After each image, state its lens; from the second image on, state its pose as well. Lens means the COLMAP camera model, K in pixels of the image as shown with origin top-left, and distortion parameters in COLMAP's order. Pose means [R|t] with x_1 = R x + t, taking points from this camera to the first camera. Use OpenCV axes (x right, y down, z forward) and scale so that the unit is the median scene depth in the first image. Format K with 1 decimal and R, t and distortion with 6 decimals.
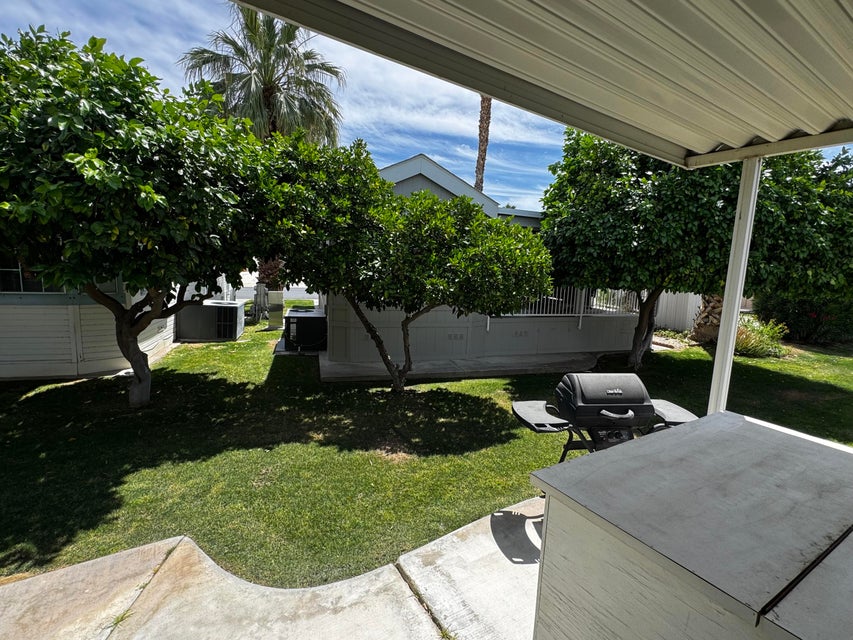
lens RADIAL K [[415.8, 0, 426.5], [0, 415.8, 320.0], [0, 0, 1]] dist [-0.002402, -0.000450]
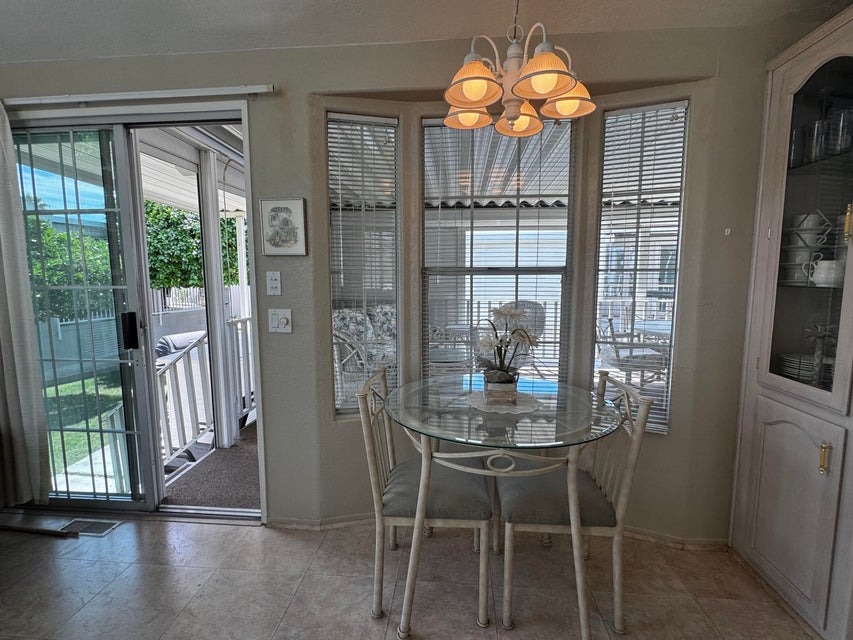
lens RADIAL K [[415.8, 0, 426.5], [0, 415.8, 320.0], [0, 0, 1]] dist [-0.002402, -0.000450]
pose [[0.588384, -0.137145, 0.796866, -0.177636], [0.138067, 0.988078, 0.068109, 0.050273], [-0.796707, 0.069947, 0.600305, -0.425328]]
